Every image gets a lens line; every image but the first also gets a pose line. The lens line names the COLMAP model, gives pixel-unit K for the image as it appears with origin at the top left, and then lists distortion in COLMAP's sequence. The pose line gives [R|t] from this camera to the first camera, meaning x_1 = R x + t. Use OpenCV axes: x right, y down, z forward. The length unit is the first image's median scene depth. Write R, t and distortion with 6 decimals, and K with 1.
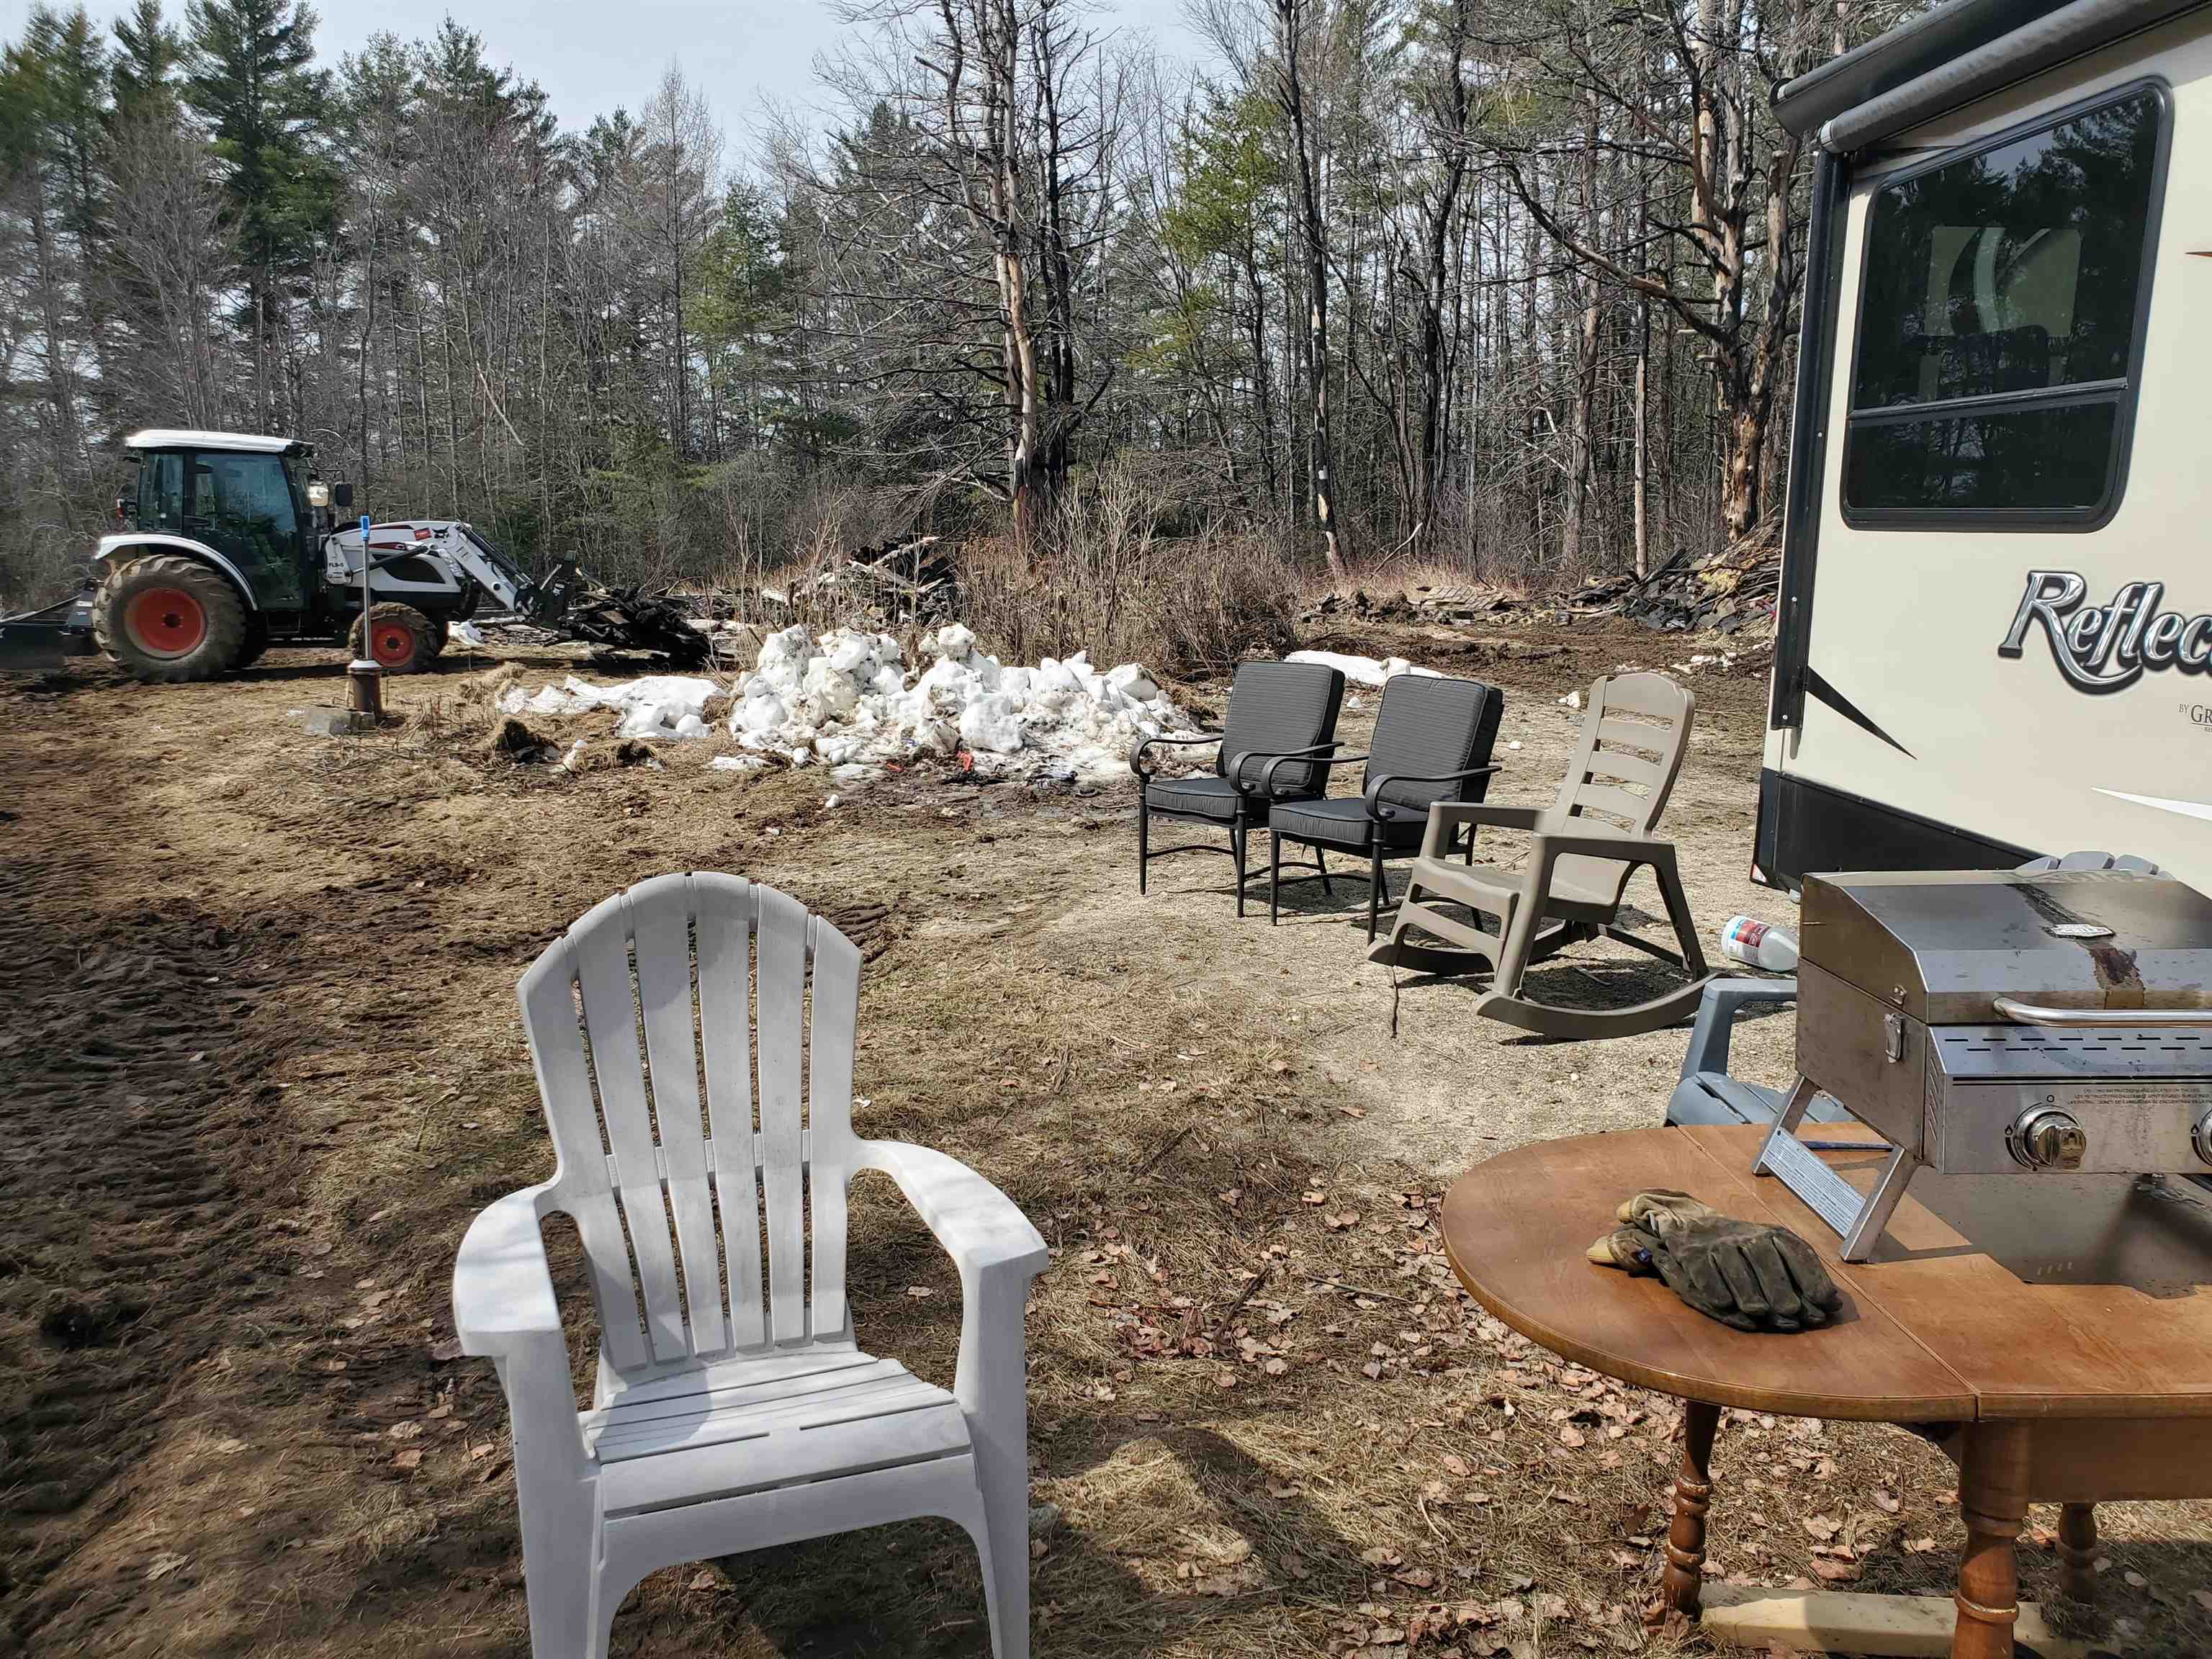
lens RADIAL K [[1659.8, 0, 1096.2], [0, 1659.8, 845.3], [0, 0, 1]] dist [0.002434, 0.019830]
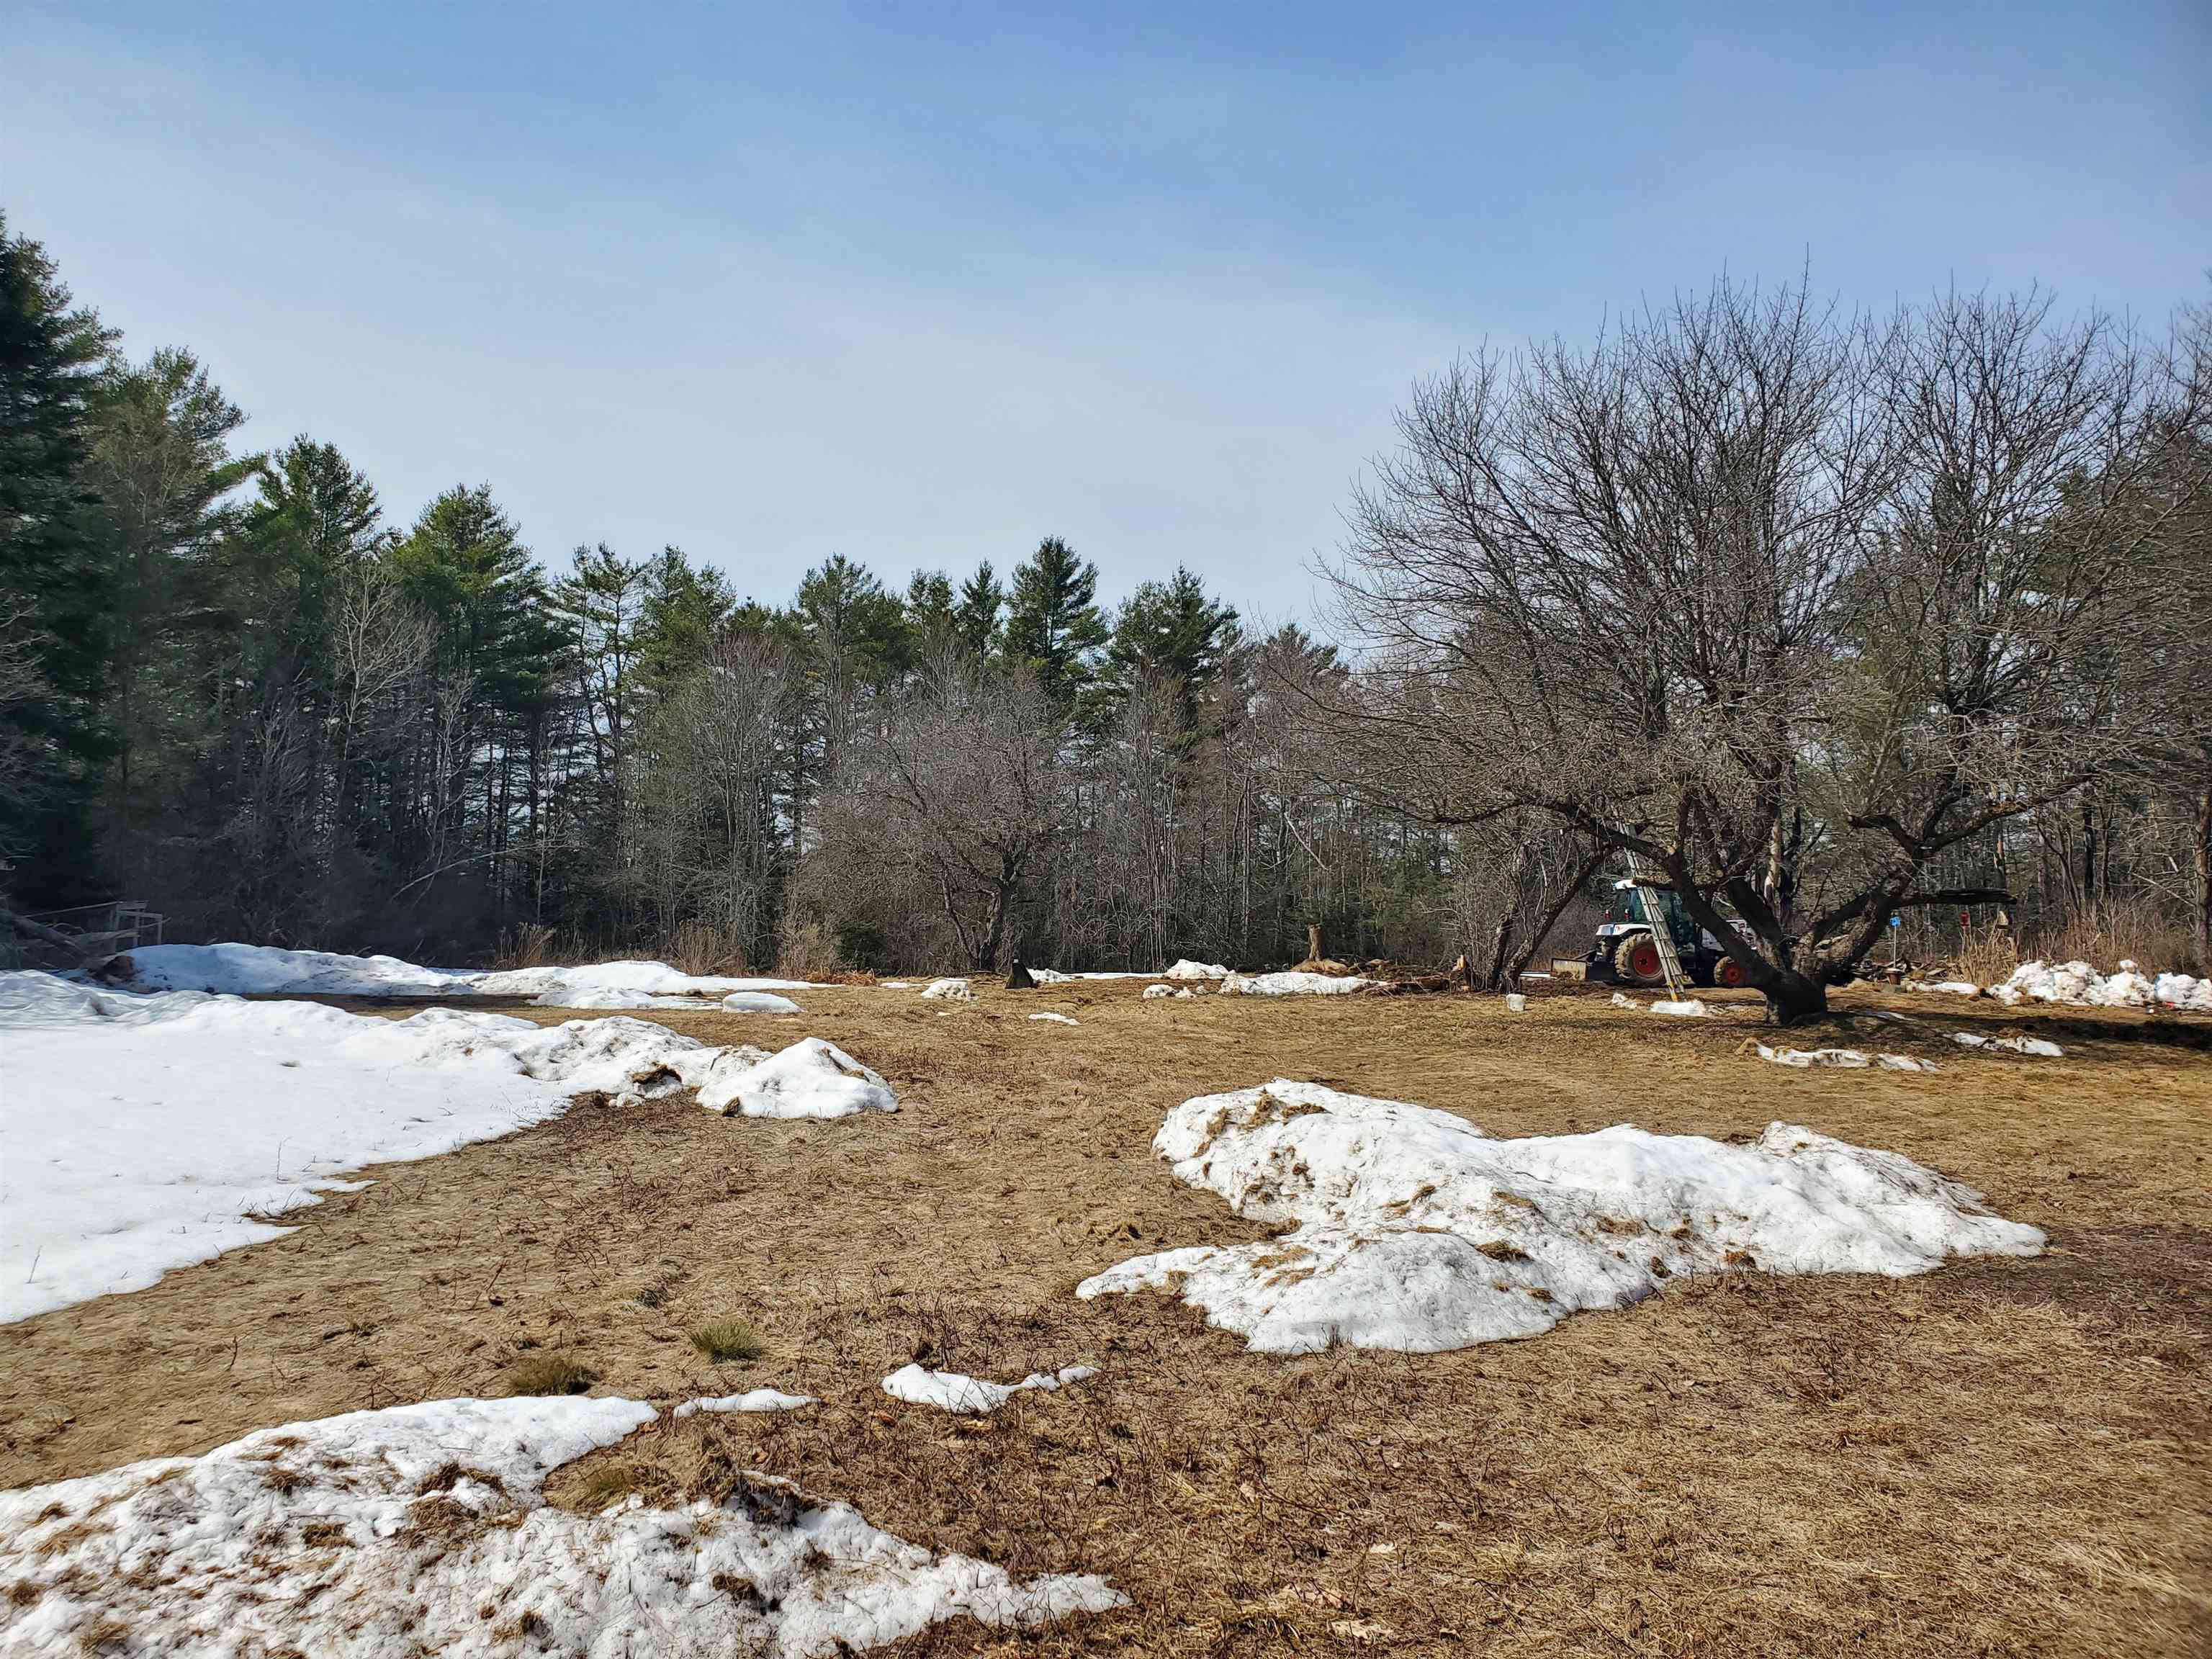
lens RADIAL K [[1659.8, 0, 1128.4], [0, 1659.8, 824.9], [0, 0, 1]] dist [0.002434, 0.019830]
pose [[0.977292, -0.000343, -0.211895, -0.359171], [-0.053840, 0.966777, -0.249886, 0.135191], [0.204941, 0.255620, 0.944806, -0.626314]]
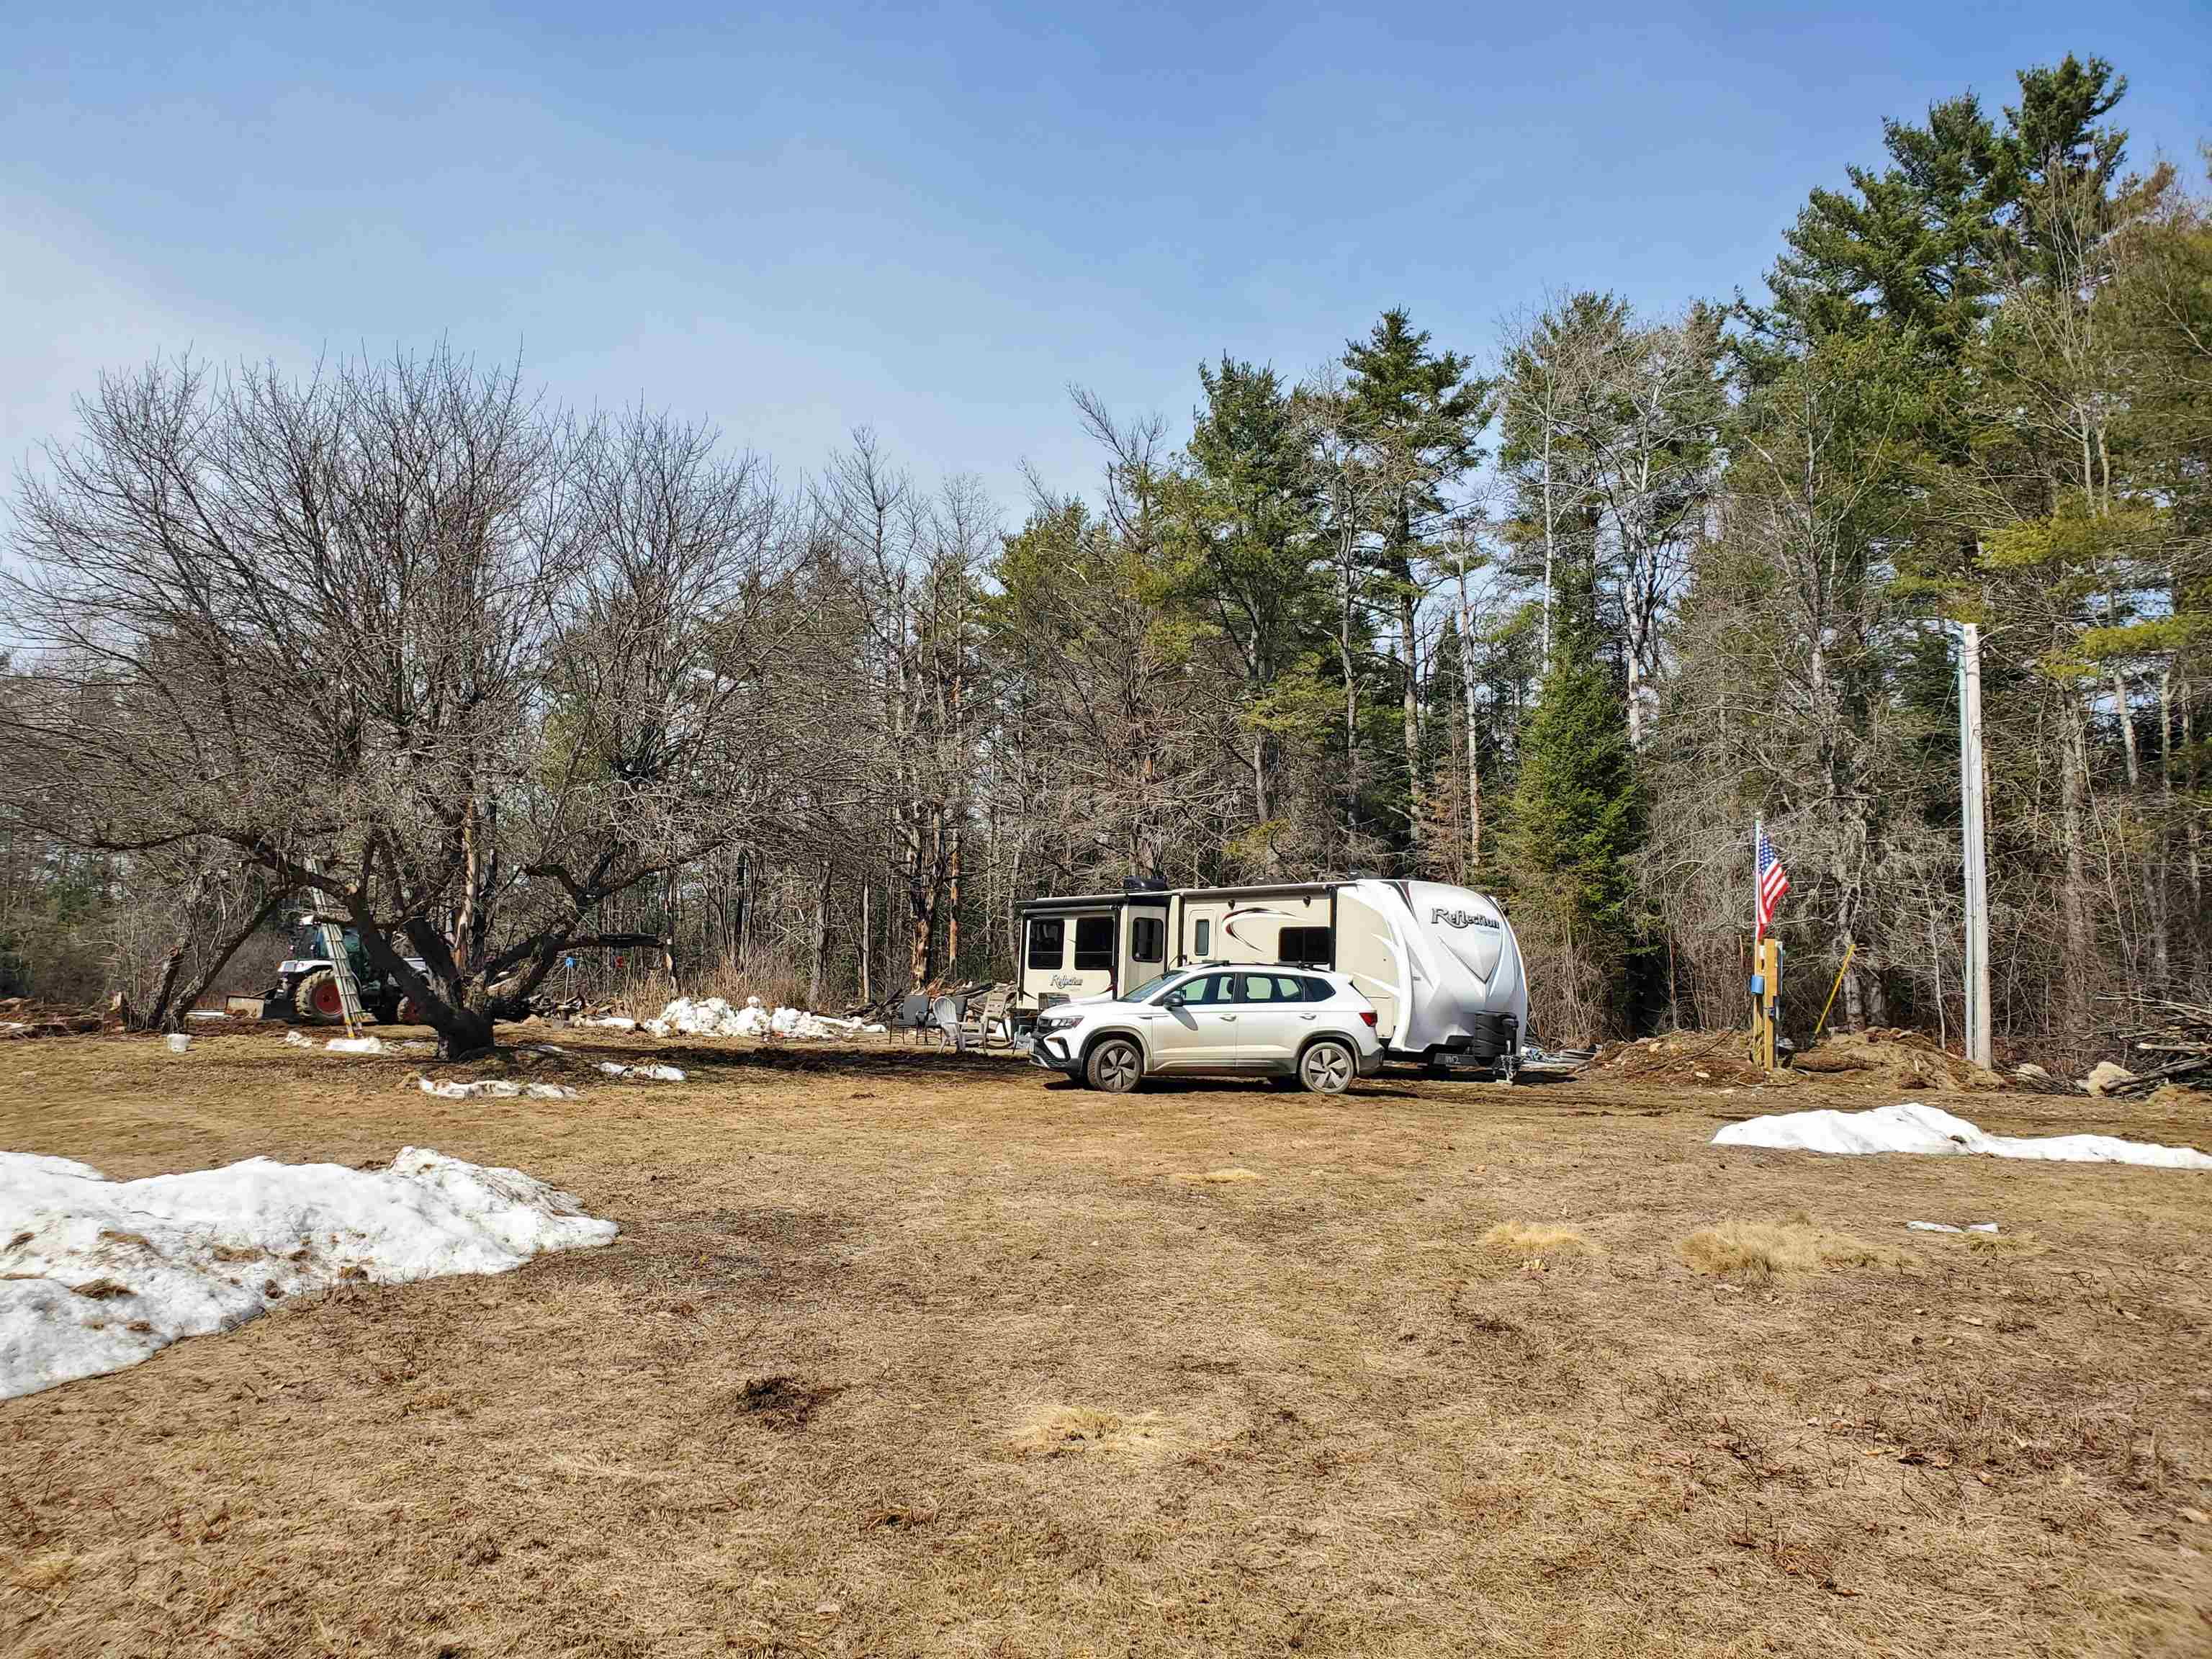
lens RADIAL K [[1659.8, 0, 1028.9], [0, 1659.8, 815.2], [0, 0, 1]] dist [0.002434, 0.019830]
pose [[0.887897, 0.067185, 0.455110, -0.354009], [0.066885, 0.959914, -0.272196, 0.139379], [-0.455155, 0.272122, 0.847811, -0.650327]]
